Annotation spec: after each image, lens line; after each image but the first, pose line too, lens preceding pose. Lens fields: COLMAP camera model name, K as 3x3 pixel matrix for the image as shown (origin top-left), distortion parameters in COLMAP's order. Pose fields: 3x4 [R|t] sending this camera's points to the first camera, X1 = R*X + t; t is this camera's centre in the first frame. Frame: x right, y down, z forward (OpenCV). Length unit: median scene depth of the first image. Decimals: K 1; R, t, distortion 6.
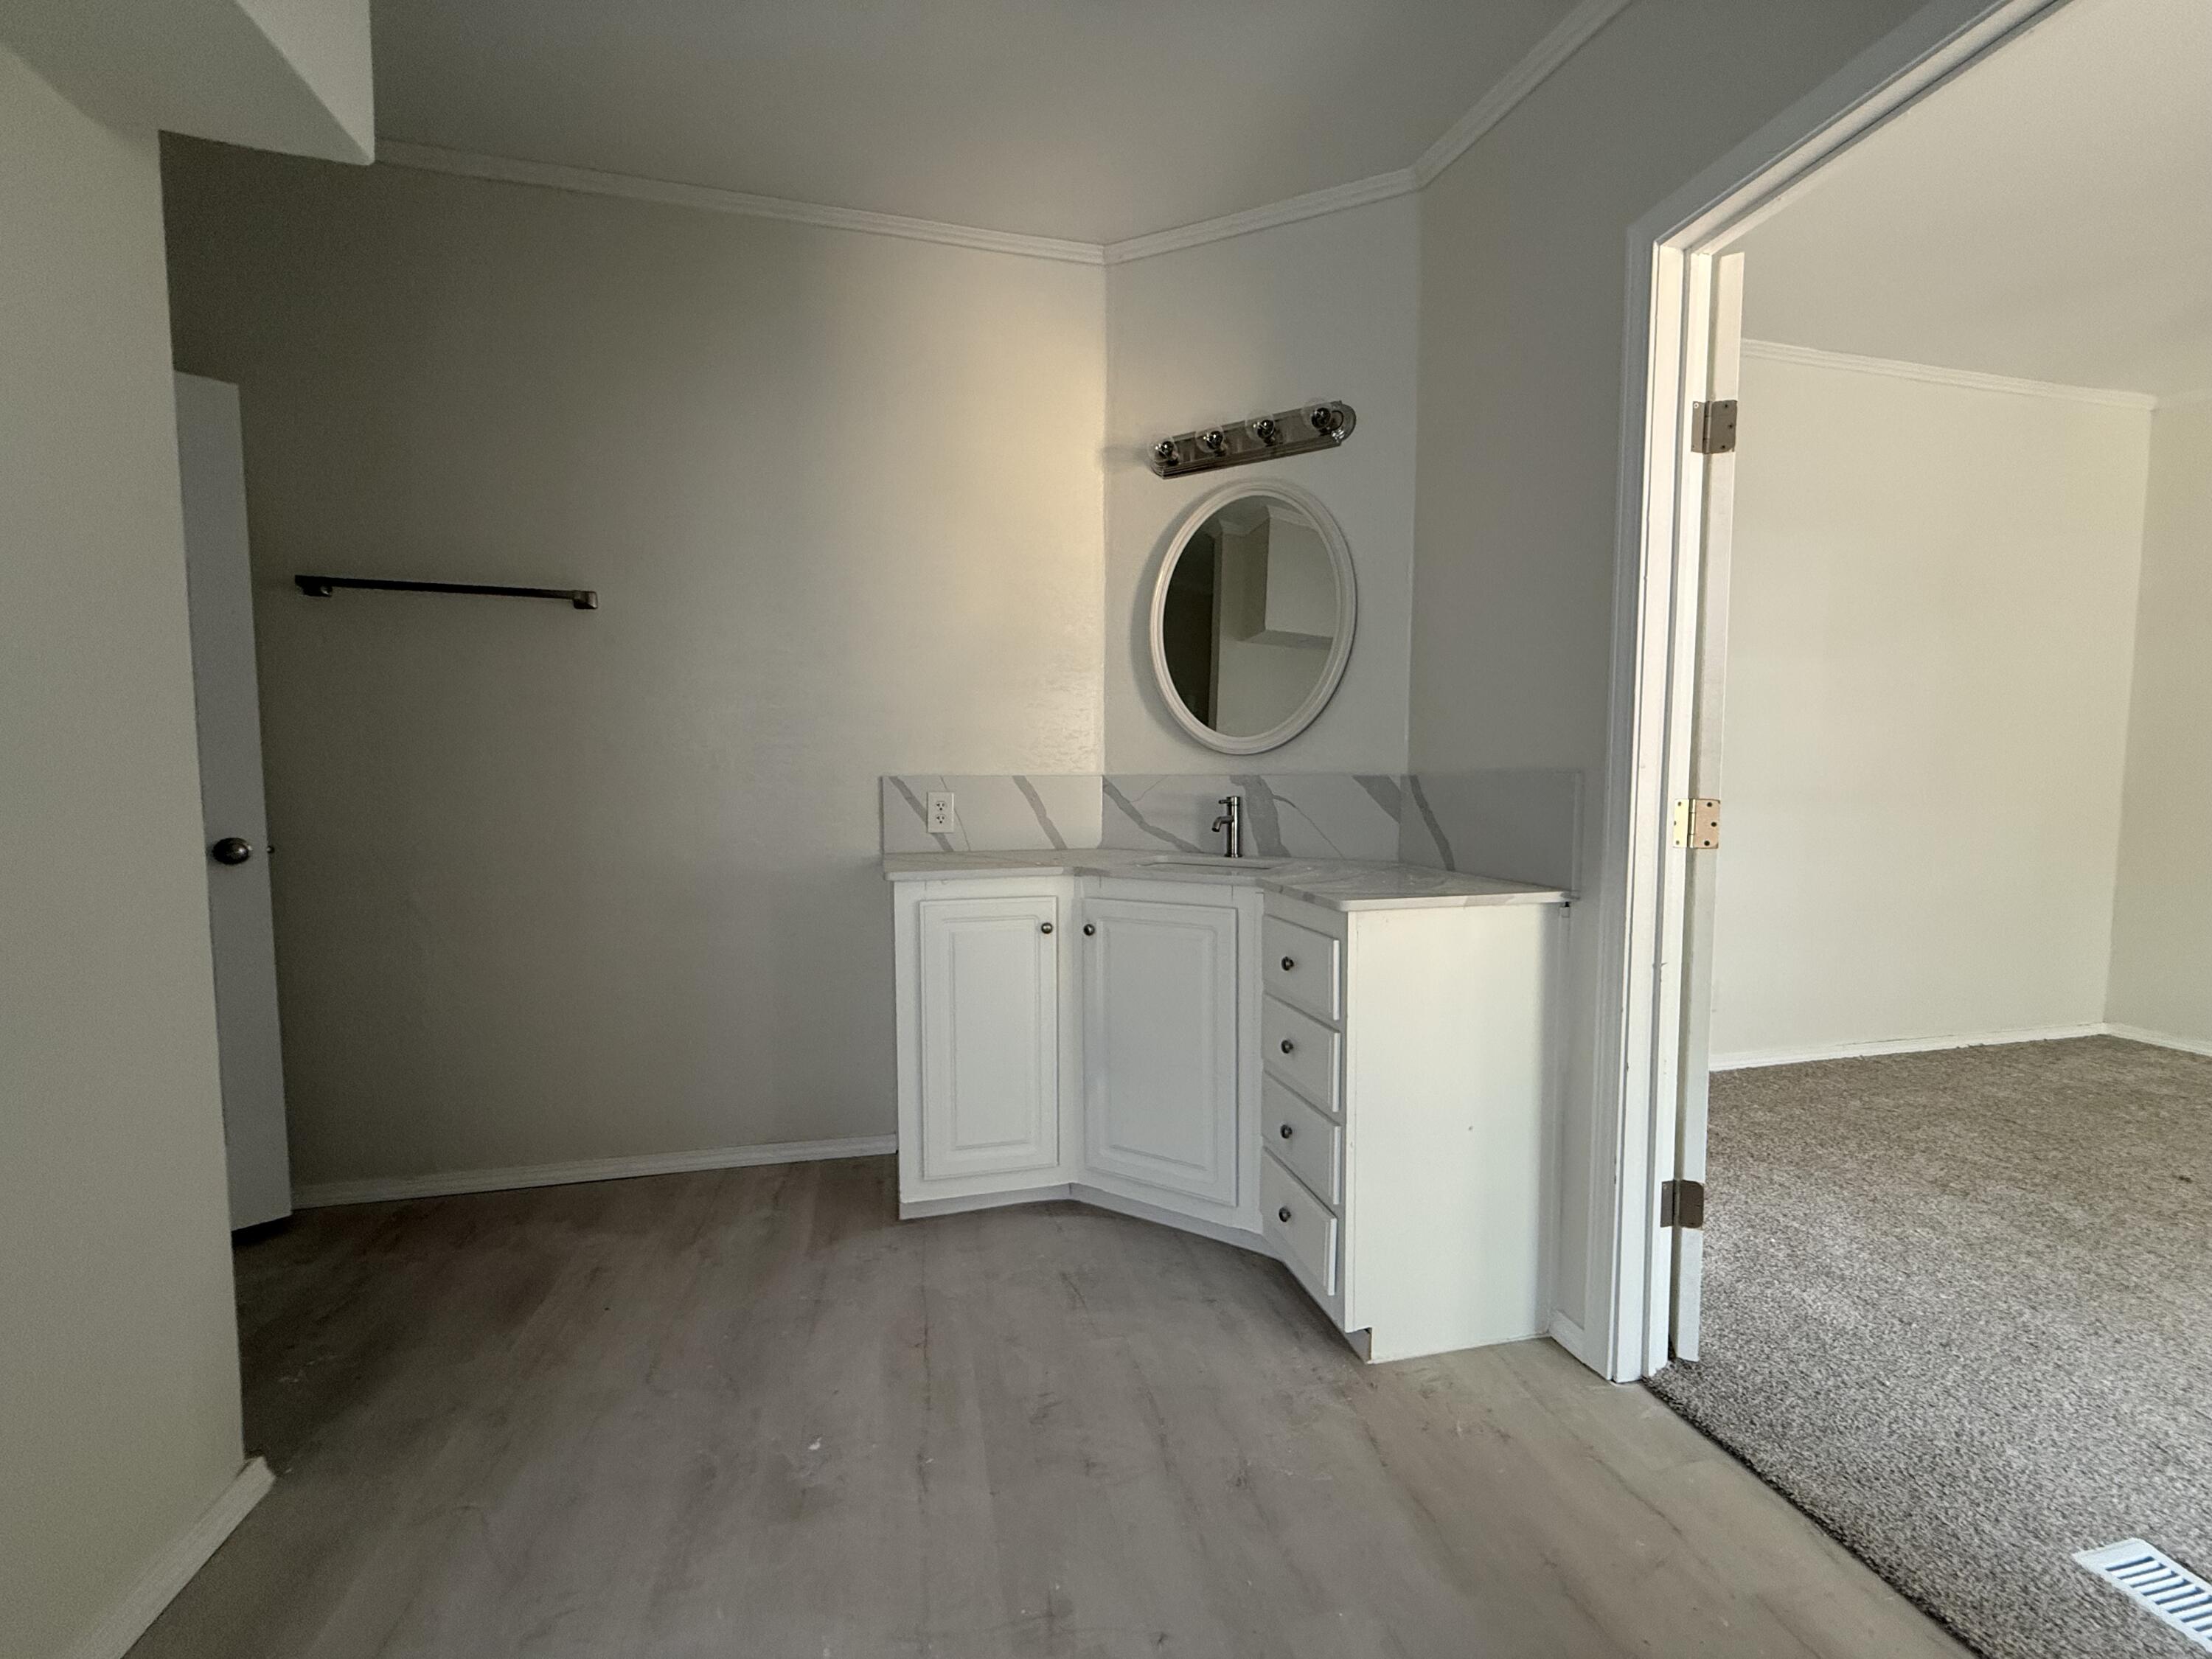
lens RADIAL K [[880.0, 0, 1101.7], [0, 880.0, 833.3], [0, 0, 1]] dist [-0.000289, -0.000076]
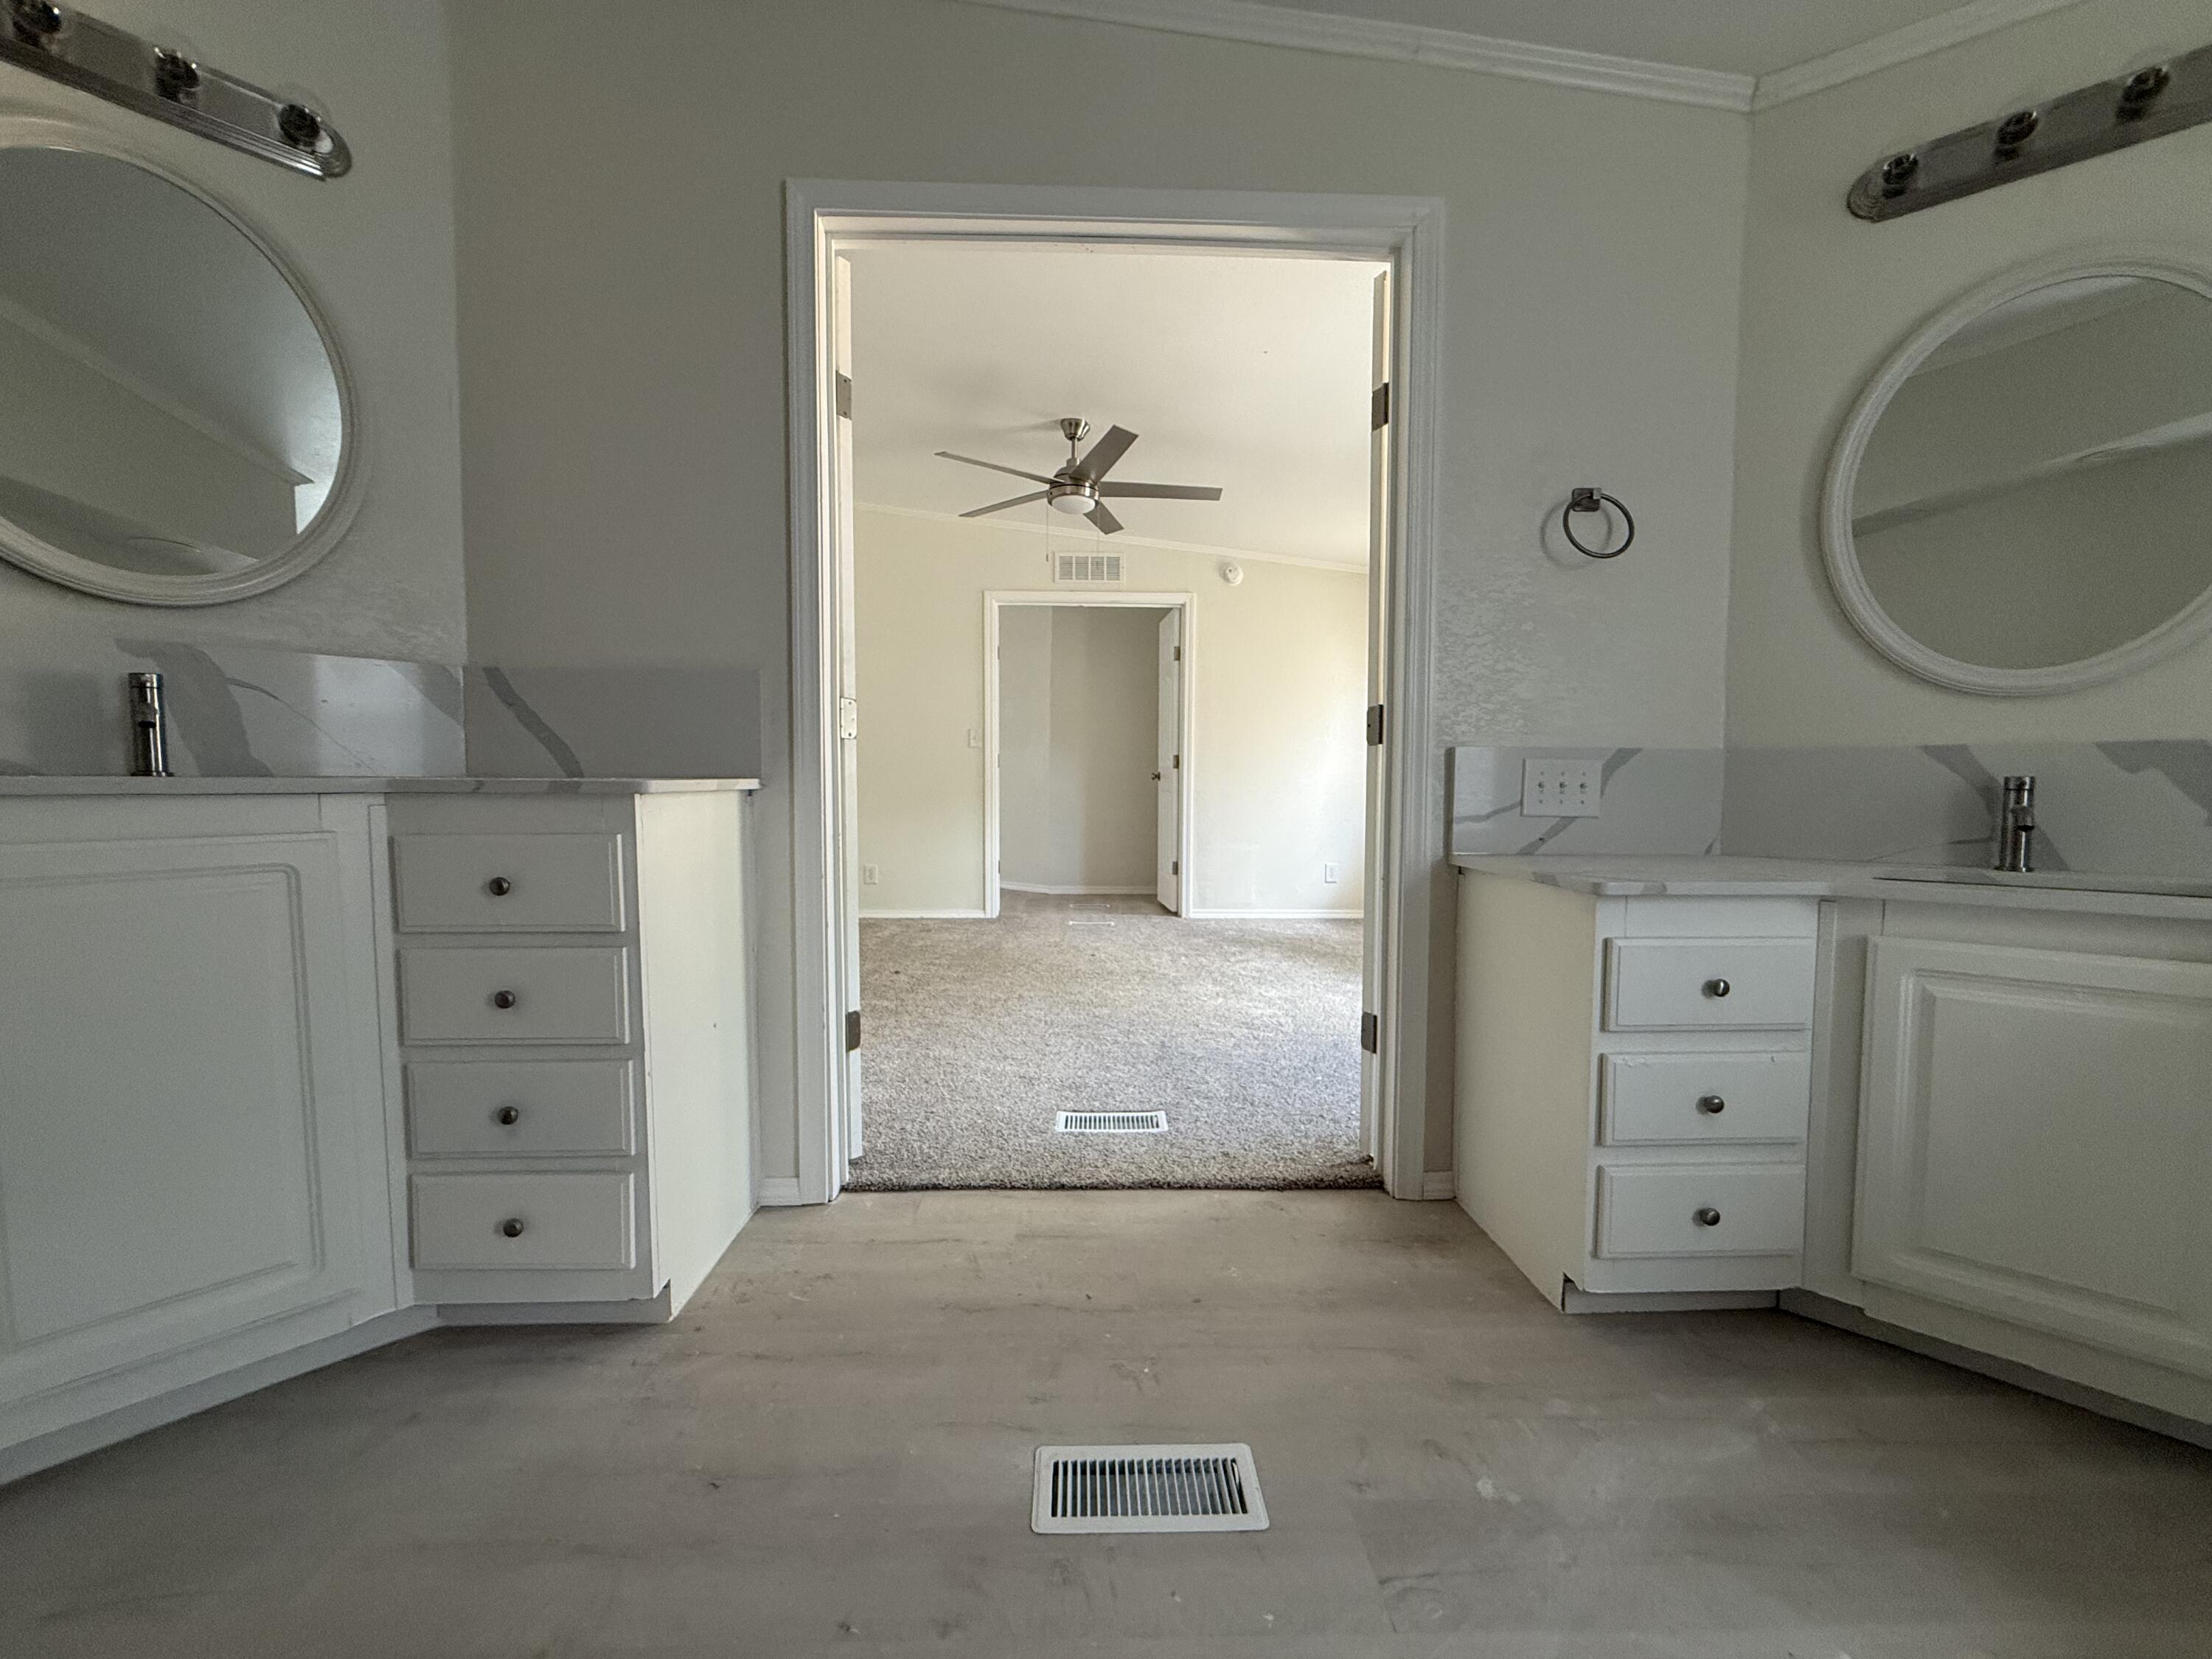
lens RADIAL K [[880.0, 0, 1101.7], [0, 880.0, 833.3], [0, 0, 1]] dist [-0.000289, -0.000076]
pose [[0.204047, -0.057260, 0.977285, -0.432902], [0.054585, 0.997400, 0.047042, 0.104417], [-0.977438, 0.043746, 0.206642, 0.383163]]
